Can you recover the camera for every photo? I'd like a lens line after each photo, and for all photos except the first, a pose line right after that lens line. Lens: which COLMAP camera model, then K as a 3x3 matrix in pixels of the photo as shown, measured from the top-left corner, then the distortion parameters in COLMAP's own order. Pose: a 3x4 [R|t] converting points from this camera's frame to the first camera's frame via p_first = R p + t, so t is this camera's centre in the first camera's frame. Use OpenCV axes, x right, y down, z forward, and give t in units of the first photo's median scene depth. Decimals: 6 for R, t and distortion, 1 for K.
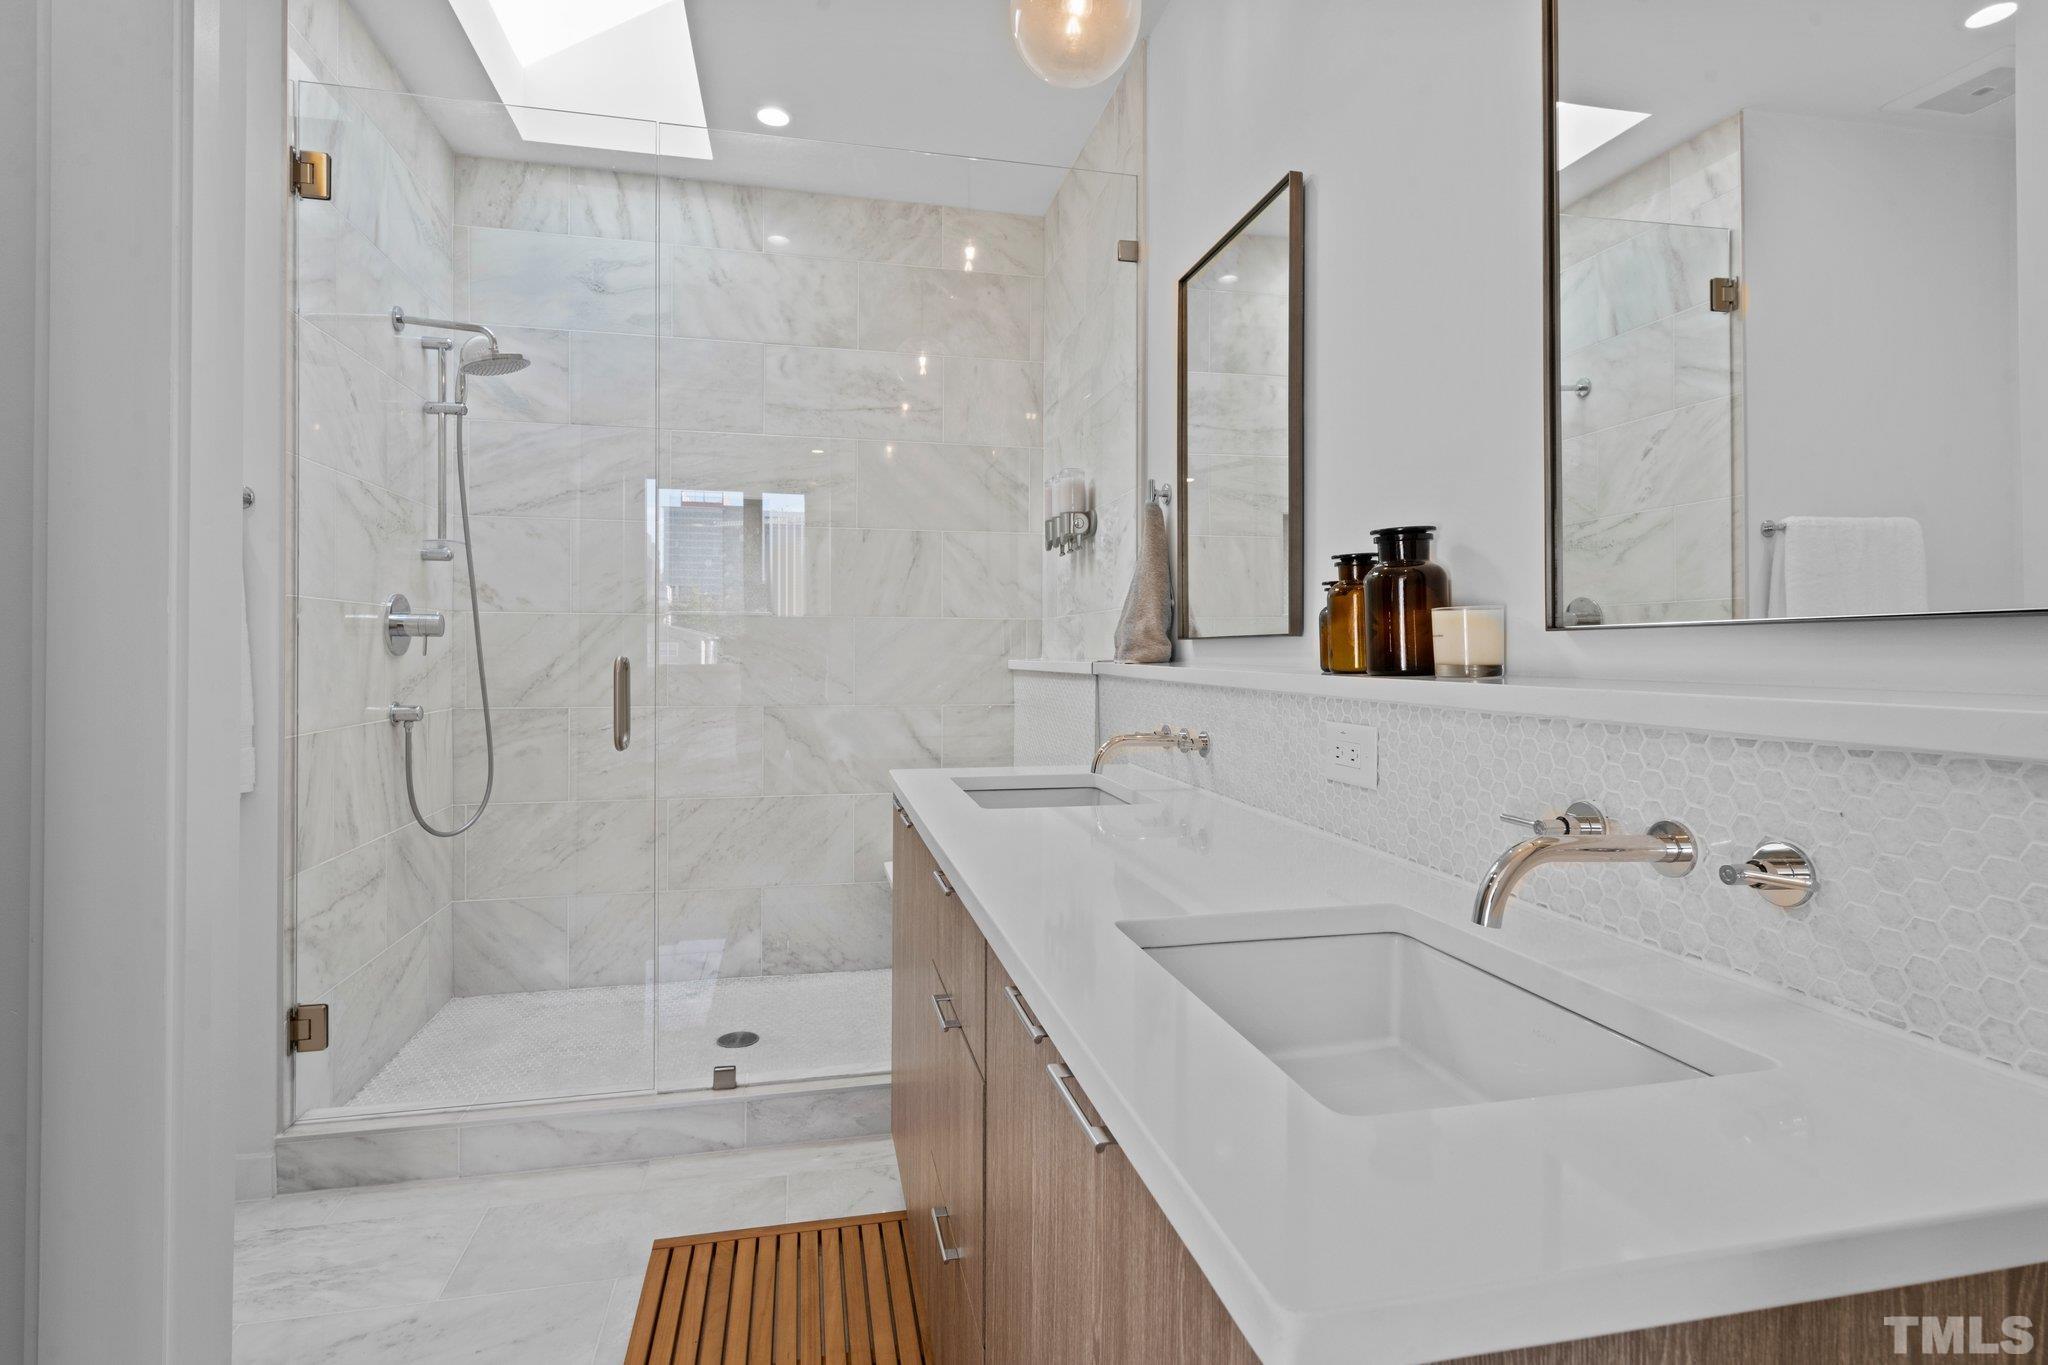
lens RADIAL K [[993.4, 0, 1024.2], [0, 993.4, 658.4], [0, 0, 1]] dist [0.000137, 0.000316]
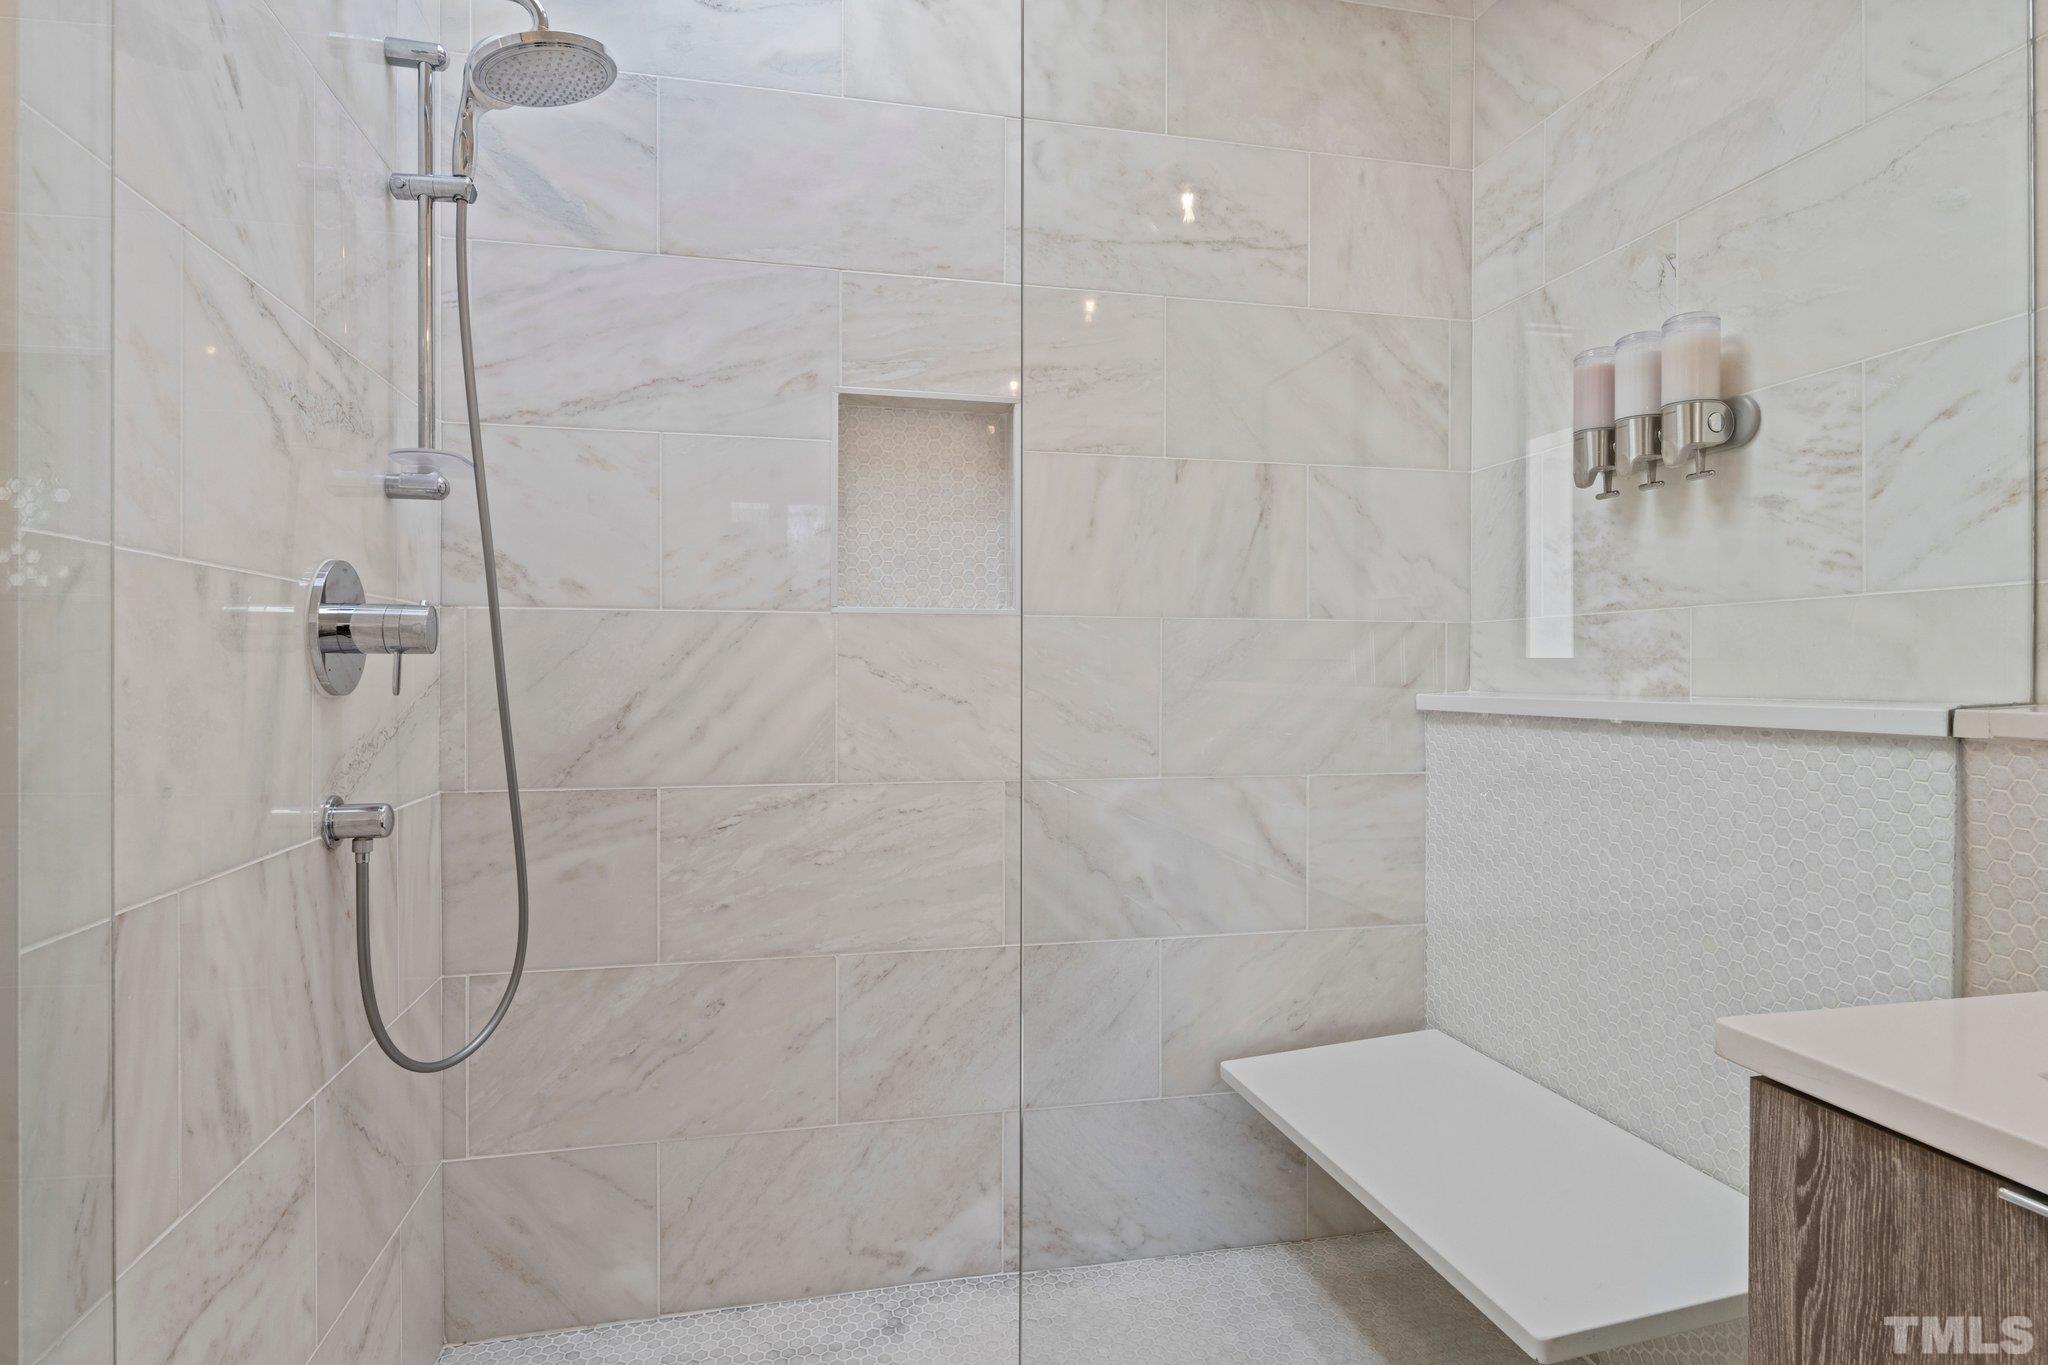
lens RADIAL K [[1095.8, 0, 1024.0], [0, 1095.8, 682.5], [0, 0, 1]] dist [-0.002033, -0.001980]
pose [[0.999987, -0.002271, 0.004492, -0.284925], [0.002260, 0.999994, 0.002450, -0.008148], [-0.004497, -0.002440, 0.999987, 0.444537]]
